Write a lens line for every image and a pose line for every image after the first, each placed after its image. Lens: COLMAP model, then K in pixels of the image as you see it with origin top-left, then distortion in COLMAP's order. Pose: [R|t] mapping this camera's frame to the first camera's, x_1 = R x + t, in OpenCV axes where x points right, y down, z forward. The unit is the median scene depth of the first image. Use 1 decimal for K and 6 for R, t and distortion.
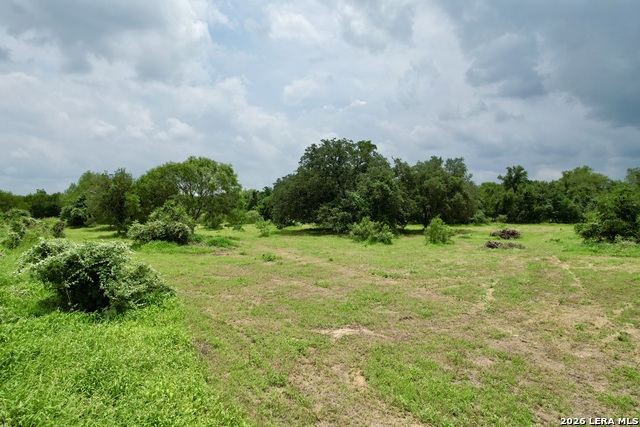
lens RADIAL K [[410.2, 0, 320.0], [0, 410.2, 213.5], [0, 0, 1]] dist [-0.032297, 0.001768]
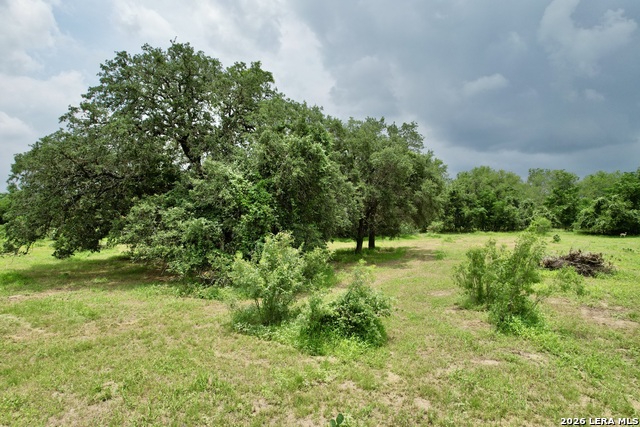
lens RADIAL K [[410.2, 0, 320.0], [0, 410.2, 213.5], [0, 0, 1]] dist [-0.032297, 0.001768]
pose [[0.943662, -0.007616, 0.330823, 0.035238], [0.015471, 0.999657, -0.021119, 0.001187], [-0.330548, 0.025047, 0.943457, 0.549978]]
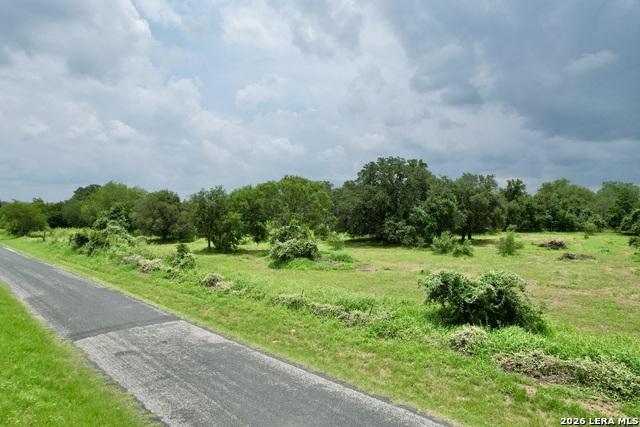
lens RADIAL K [[410.2, 0, 320.0], [0, 410.2, 213.5], [0, 0, 1]] dist [-0.032297, 0.001768]
pose [[0.993597, -0.001071, 0.112981, -0.266024], [0.002362, 0.999933, -0.011299, -0.021966], [-0.112961, 0.011494, 0.993533, -0.048291]]
